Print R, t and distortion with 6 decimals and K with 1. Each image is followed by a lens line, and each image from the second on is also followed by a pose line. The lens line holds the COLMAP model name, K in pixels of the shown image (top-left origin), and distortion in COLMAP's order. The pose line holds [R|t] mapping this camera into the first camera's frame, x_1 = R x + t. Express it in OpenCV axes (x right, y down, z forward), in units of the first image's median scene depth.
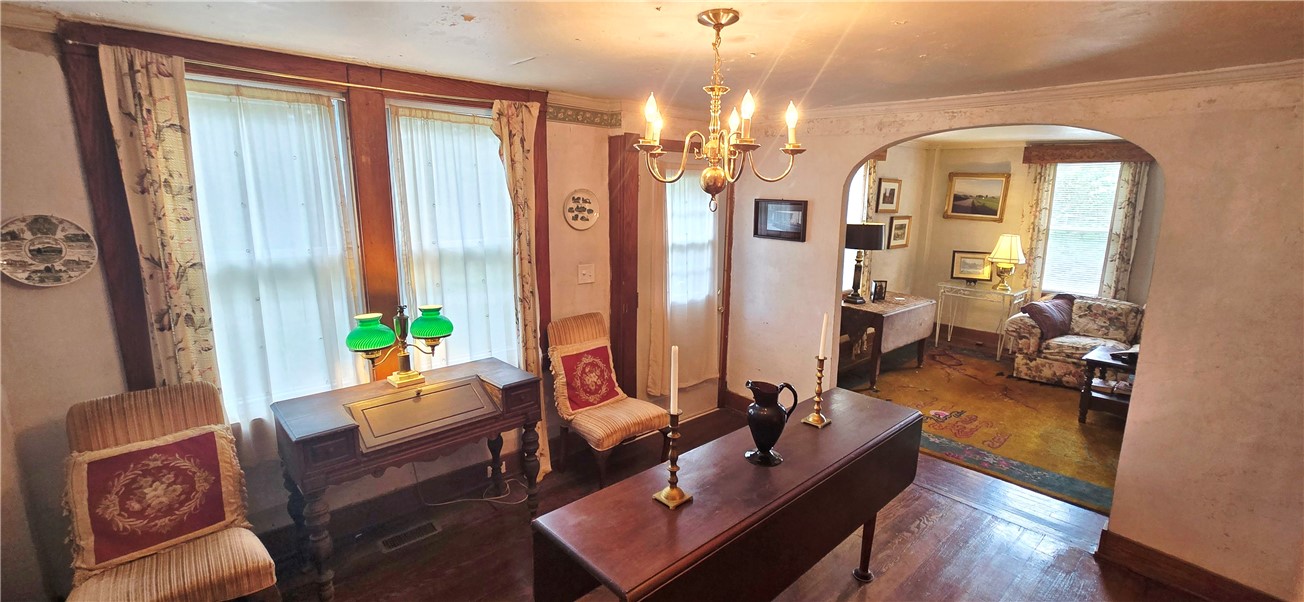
lens RADIAL K [[542.9, 0, 658.6], [0, 542.9, 299.3], [0, 0, 1]] dist [-0.001135, 0.000064]
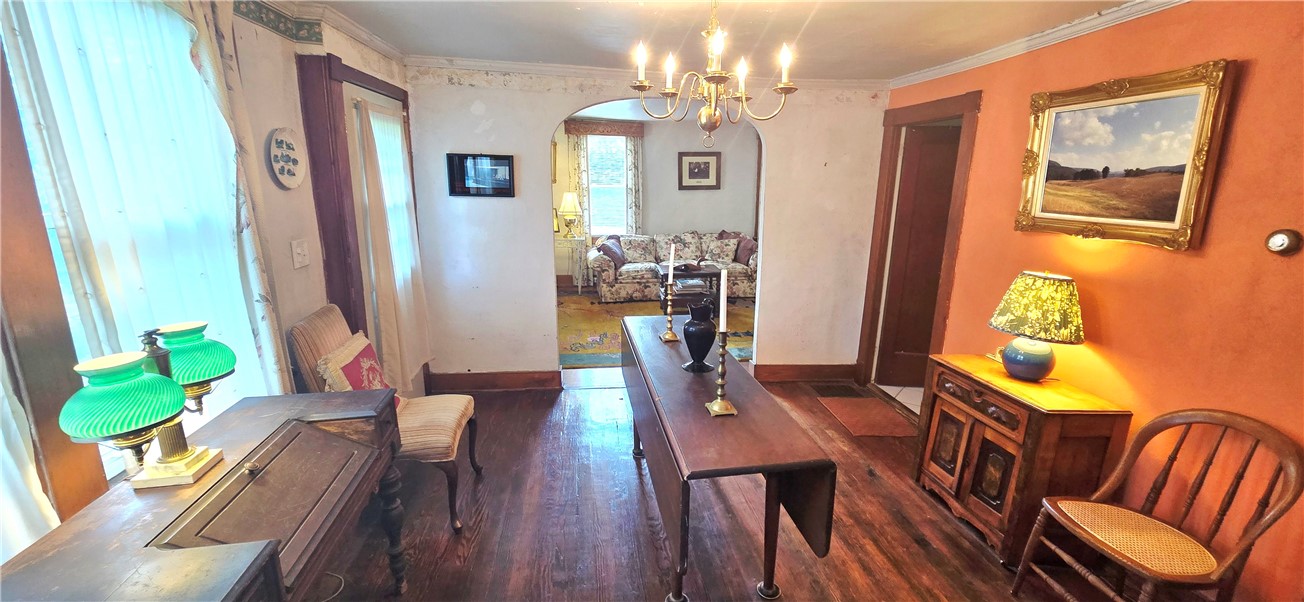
lens RADIAL K [[542.9, 0, 658.6], [0, 542.9, 299.3], [0, 0, 1]] dist [-0.001135, 0.000064]
pose [[0.555839, -0.188749, 0.809578, -0.401946], [0.149977, 0.980671, 0.125667, -0.007052], [-0.817649, 0.051567, 0.573403, 0.205098]]
